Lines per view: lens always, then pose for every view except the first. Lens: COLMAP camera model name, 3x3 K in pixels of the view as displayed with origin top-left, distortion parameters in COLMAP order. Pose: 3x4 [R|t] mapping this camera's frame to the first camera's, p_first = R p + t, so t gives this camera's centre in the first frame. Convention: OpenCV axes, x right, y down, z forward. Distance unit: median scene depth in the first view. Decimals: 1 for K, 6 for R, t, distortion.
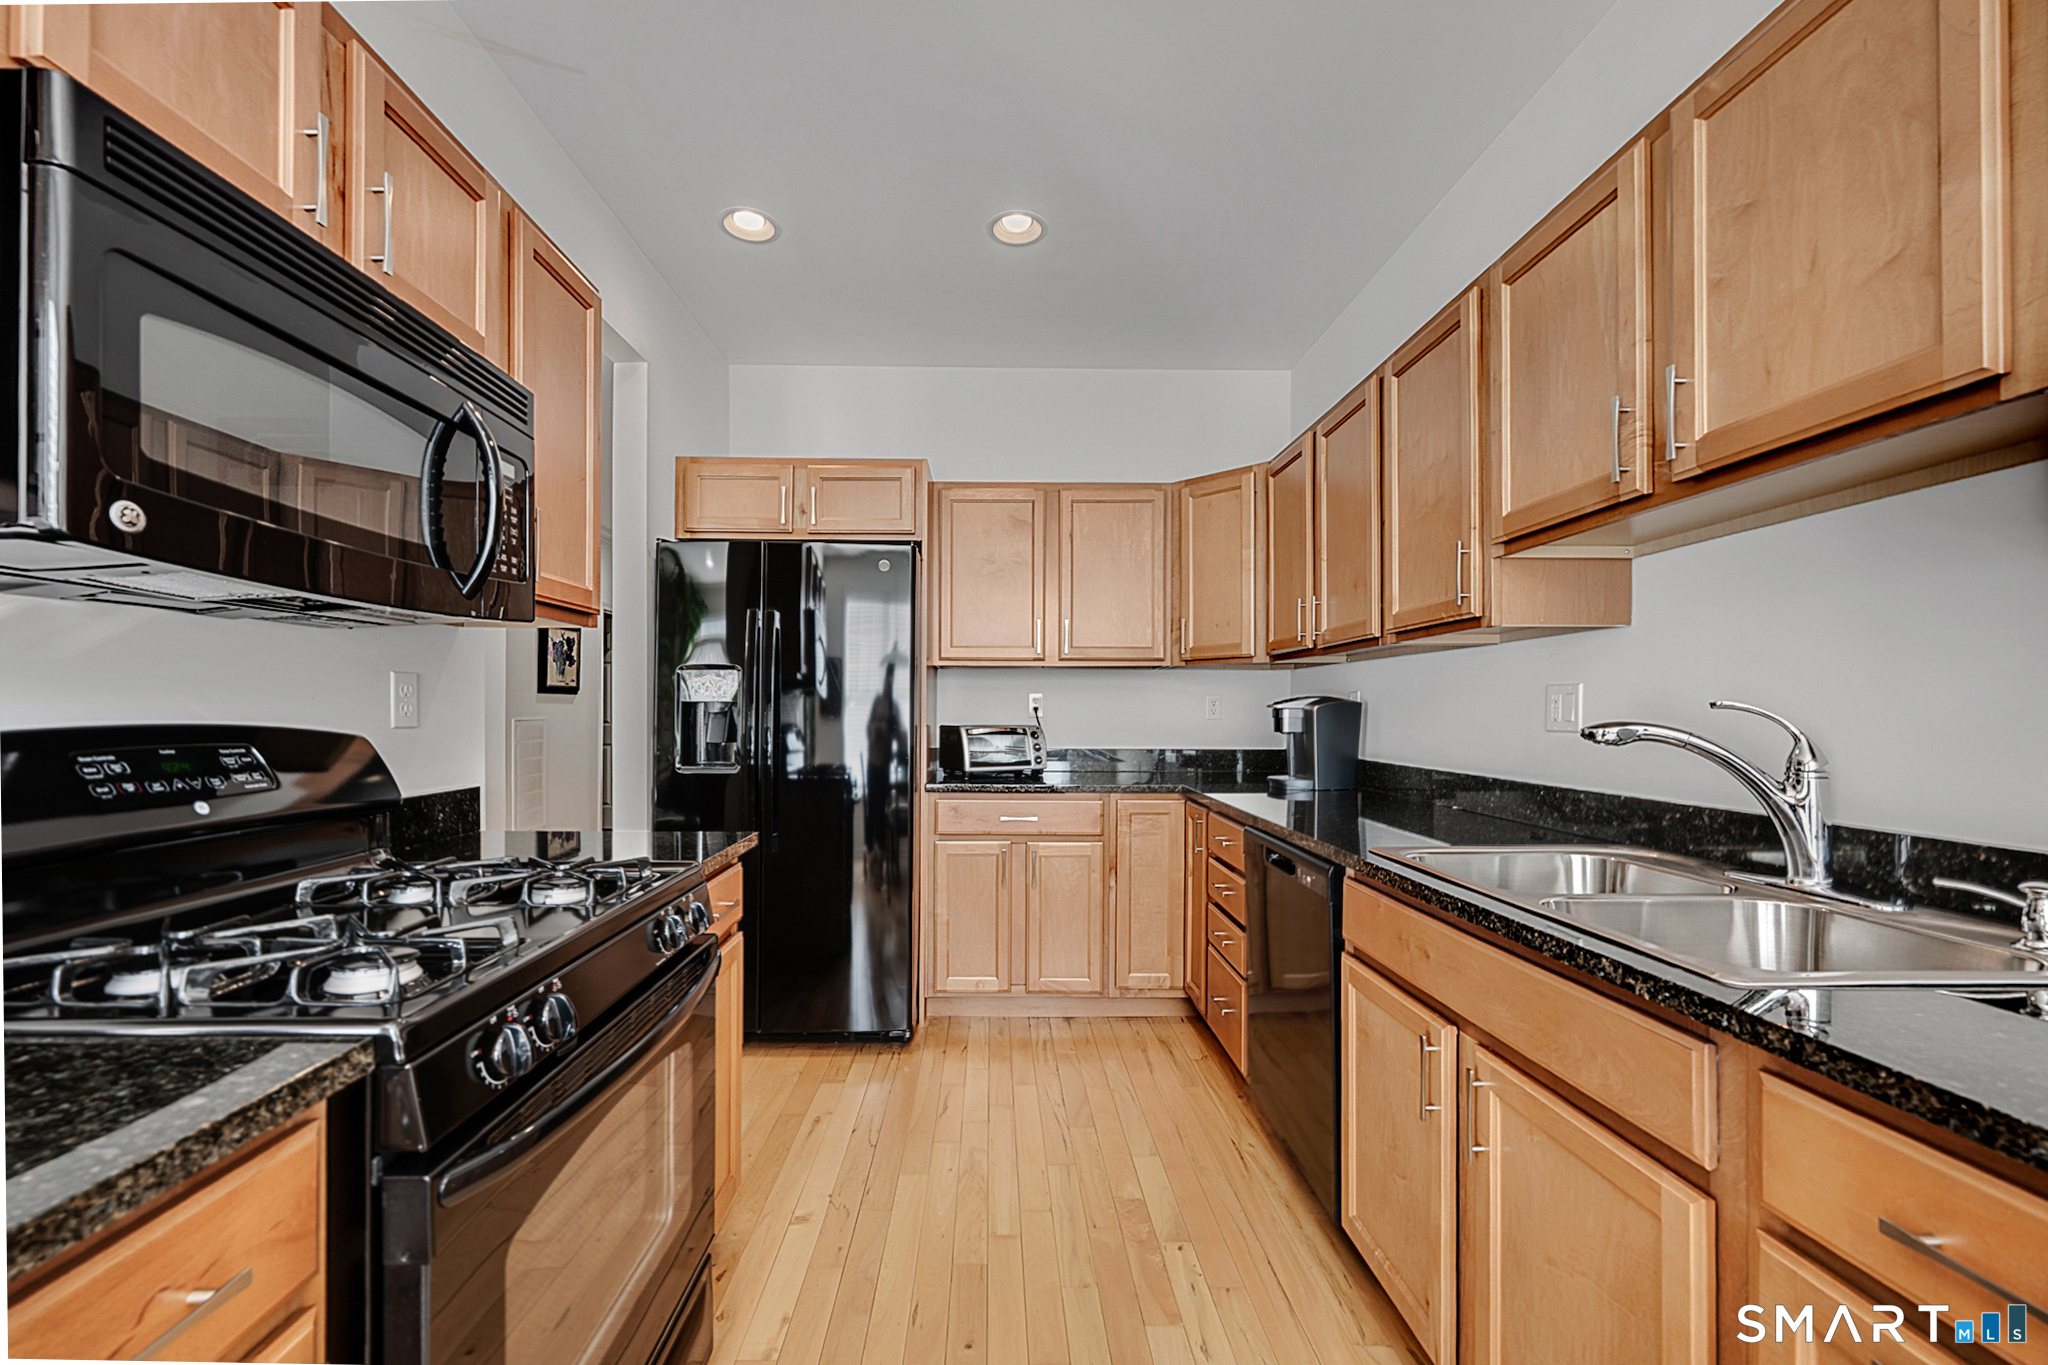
lens RADIAL K [[807.2, 0, 1011.9], [0, 807.2, 707.4], [0, 0, 1]] dist [-0.000041, 0.000072]
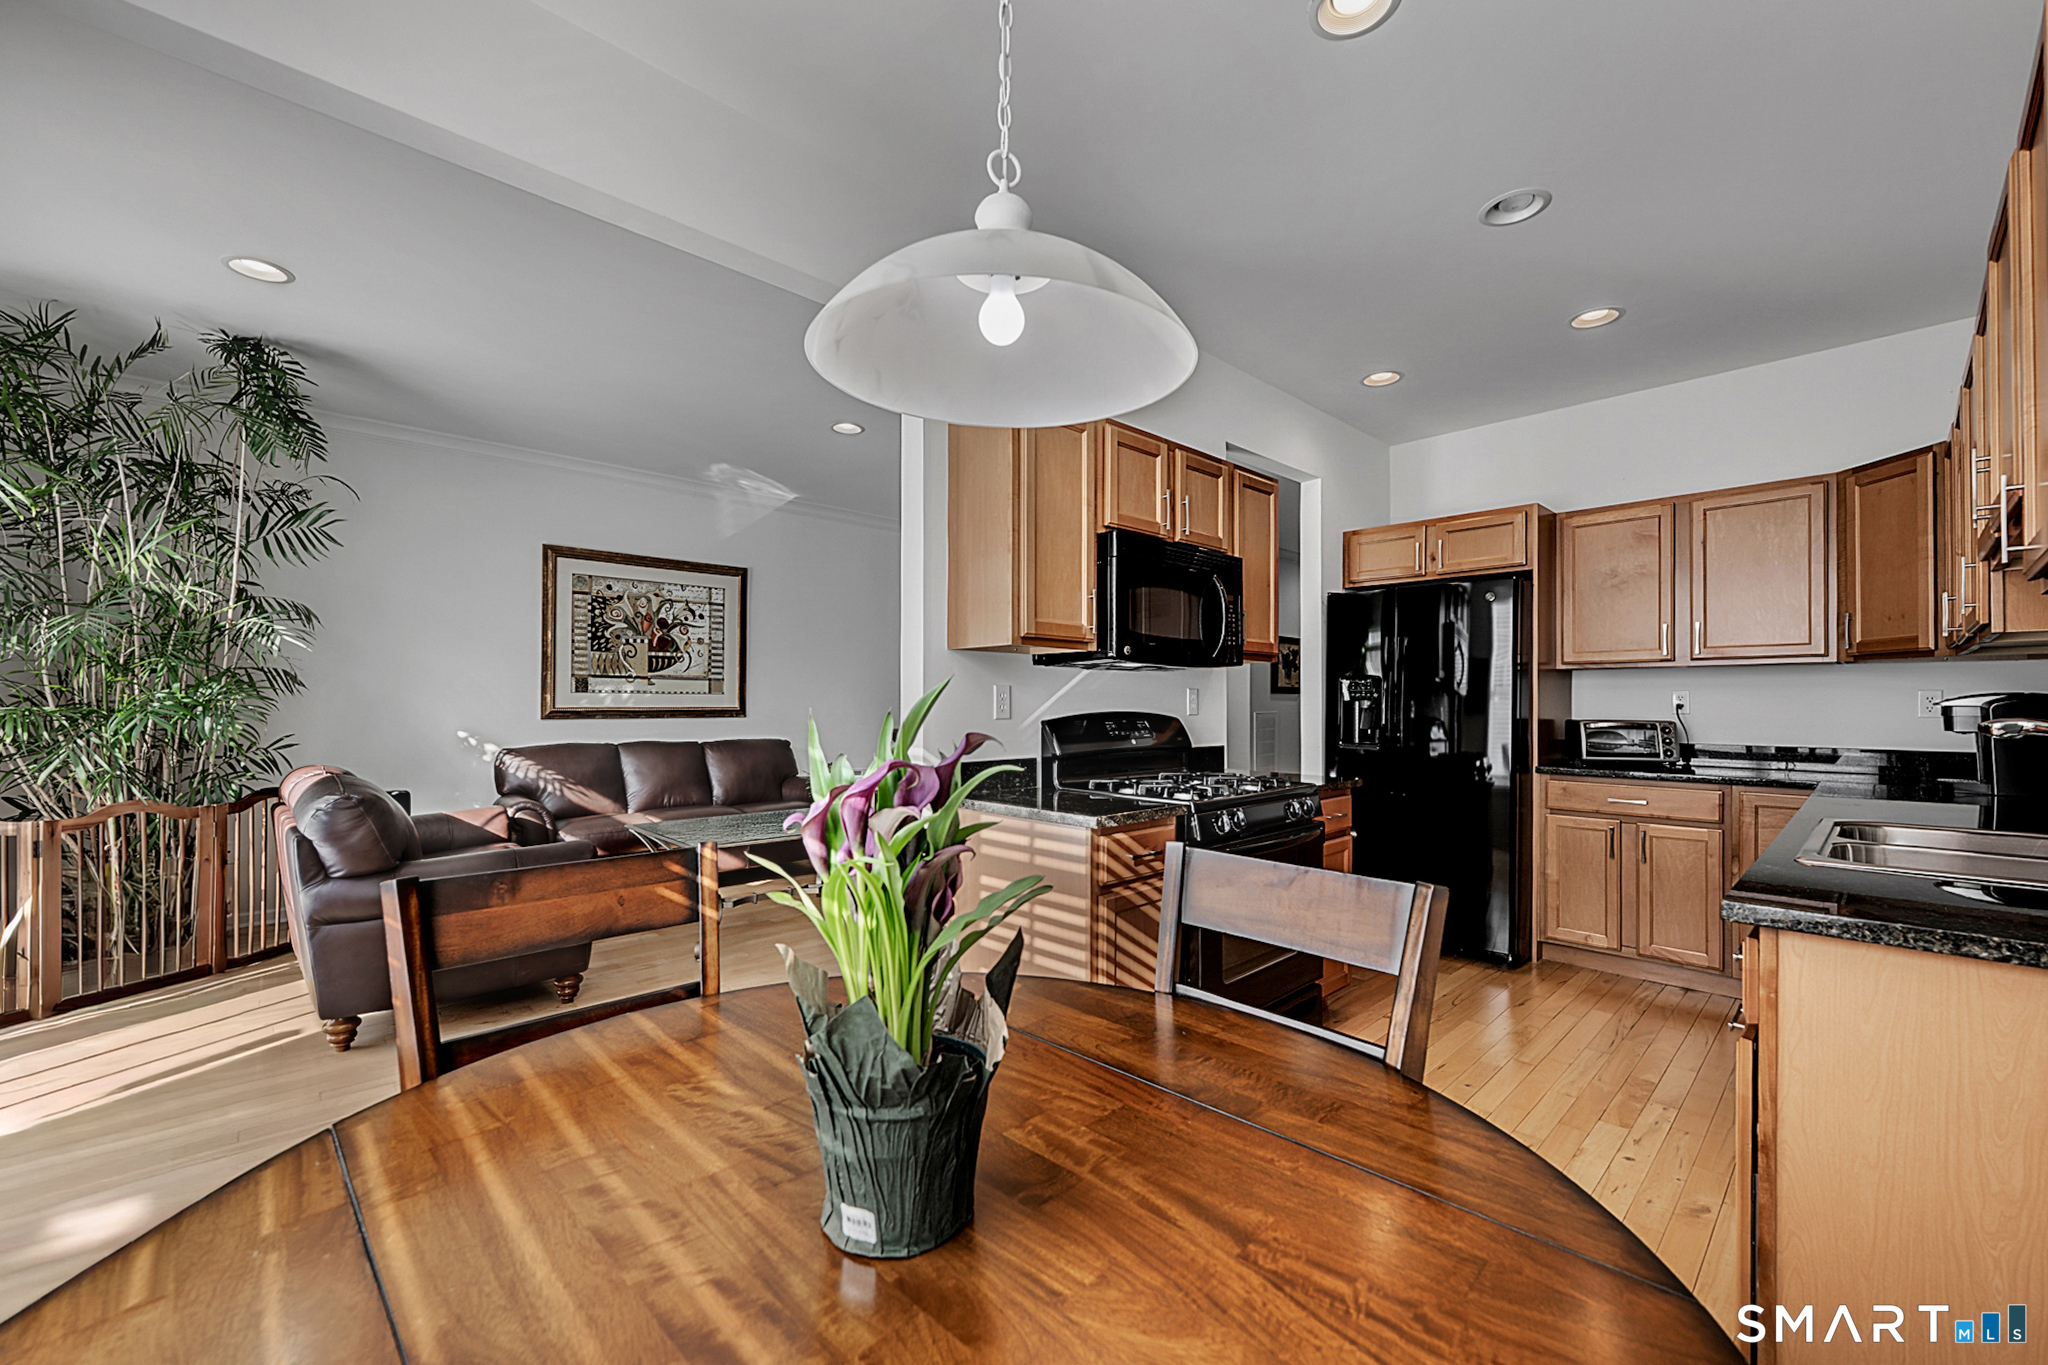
lens RADIAL K [[830.2, 0, 1020.3], [0, 830.2, 694.3], [0, 0, 1]] dist [-0.009208, 0.000453]
pose [[0.663048, -0.008392, -0.748530, 0.407262], [0.001141, 0.999947, -0.010201, -0.004943], [0.748576, 0.005909, 0.663023, -0.551235]]
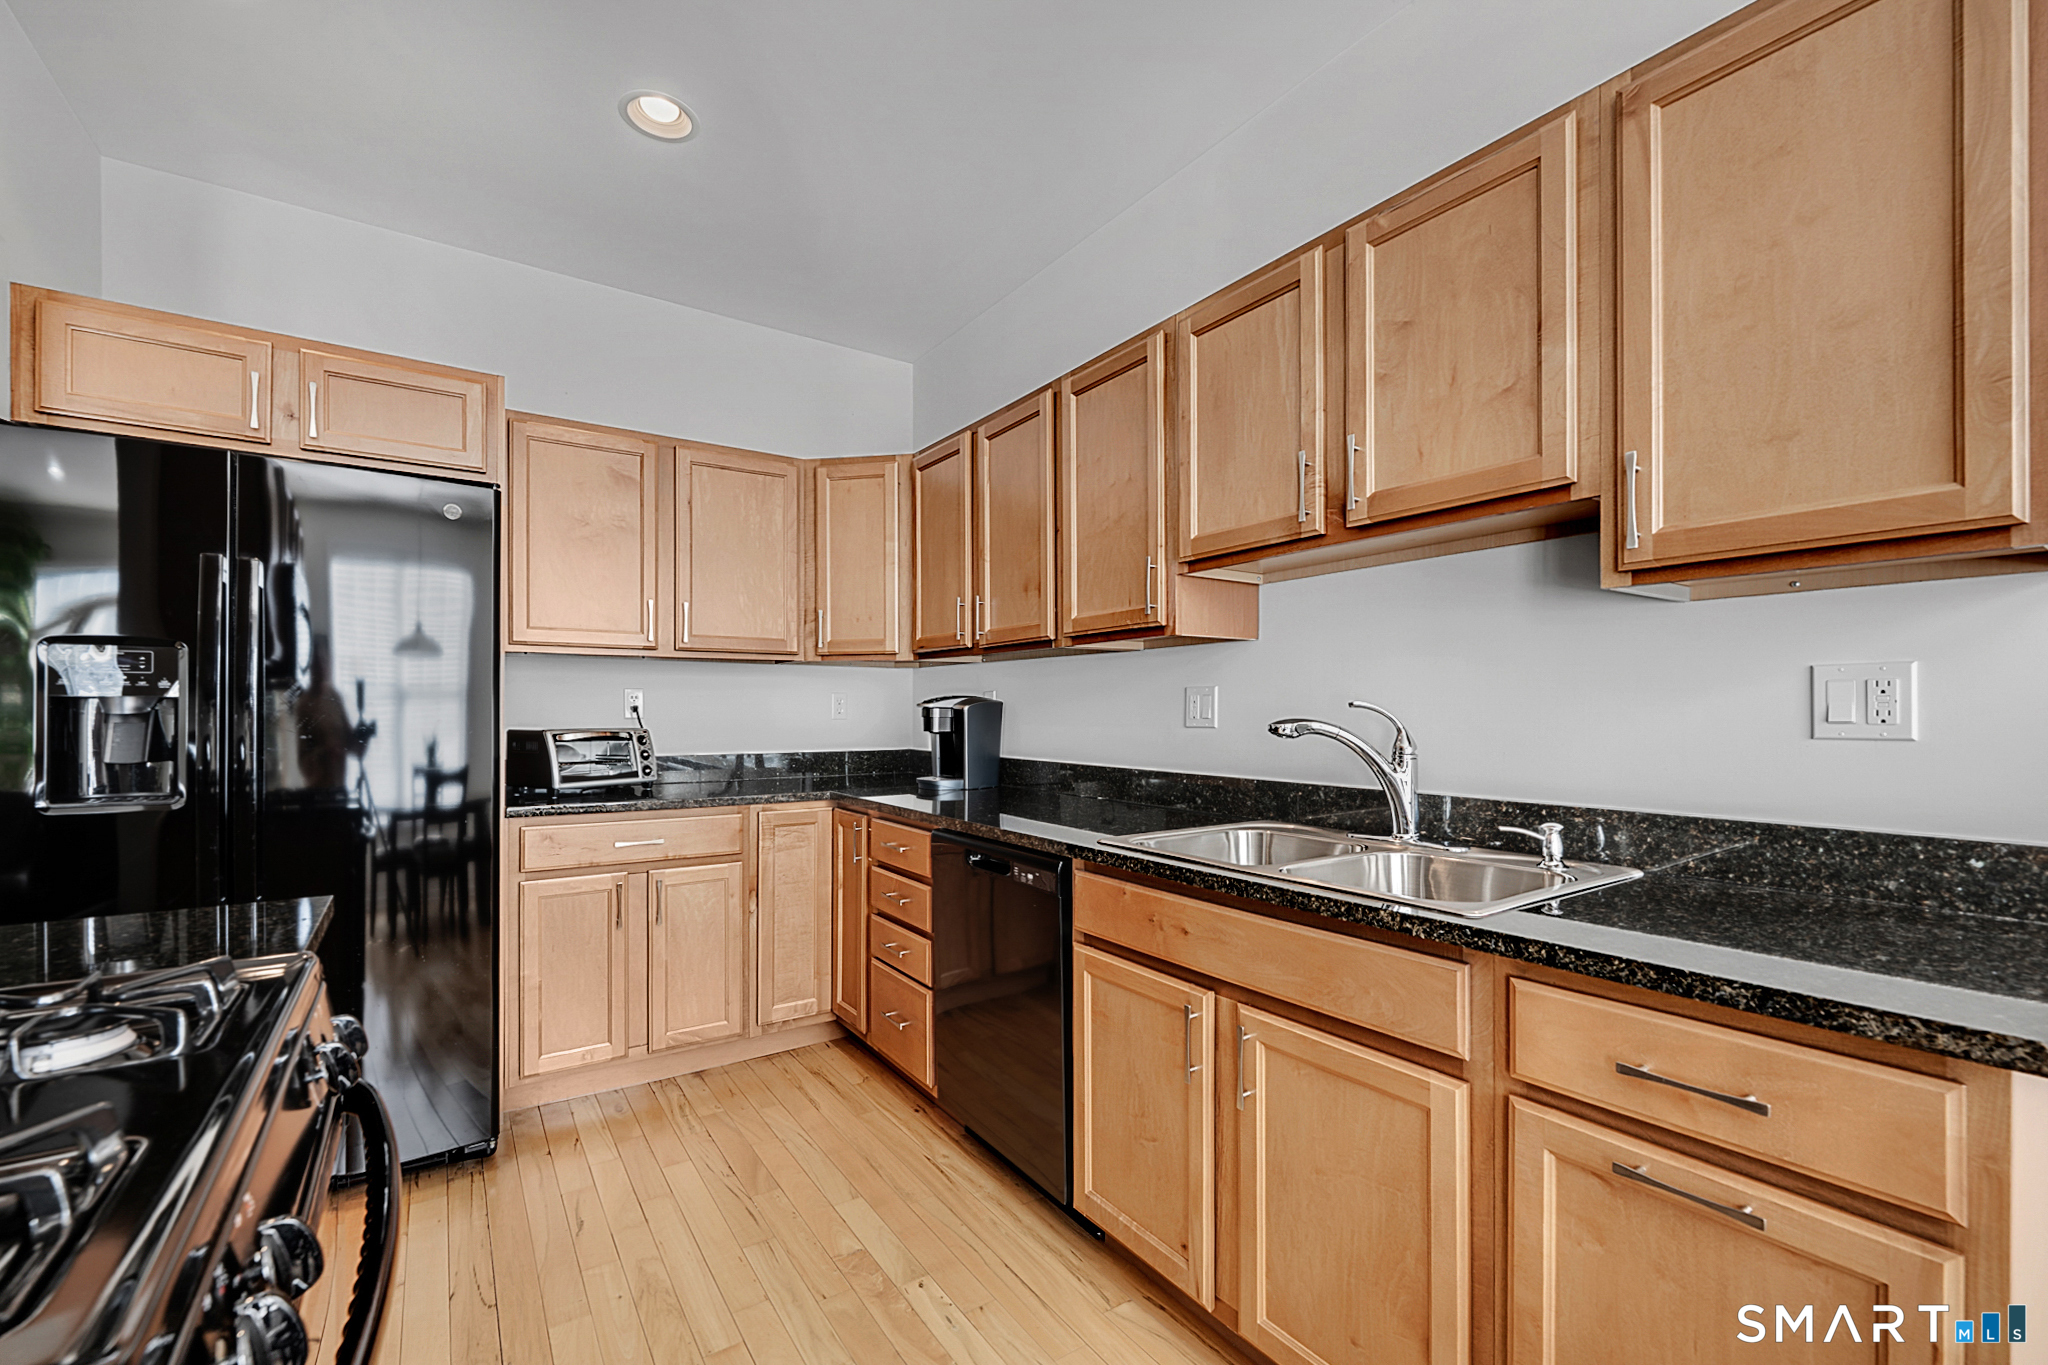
lens RADIAL K [[852.7, 0, 1020.8], [0, 852.7, 713.6], [0, 0, 1]] dist [0.000771, 0.000126]
pose [[0.836652, -0.003805, 0.547722, -0.179504], [-0.000647, 0.999968, 0.007936, 0.000120], [-0.547735, -0.006994, 0.836623, 0.088361]]
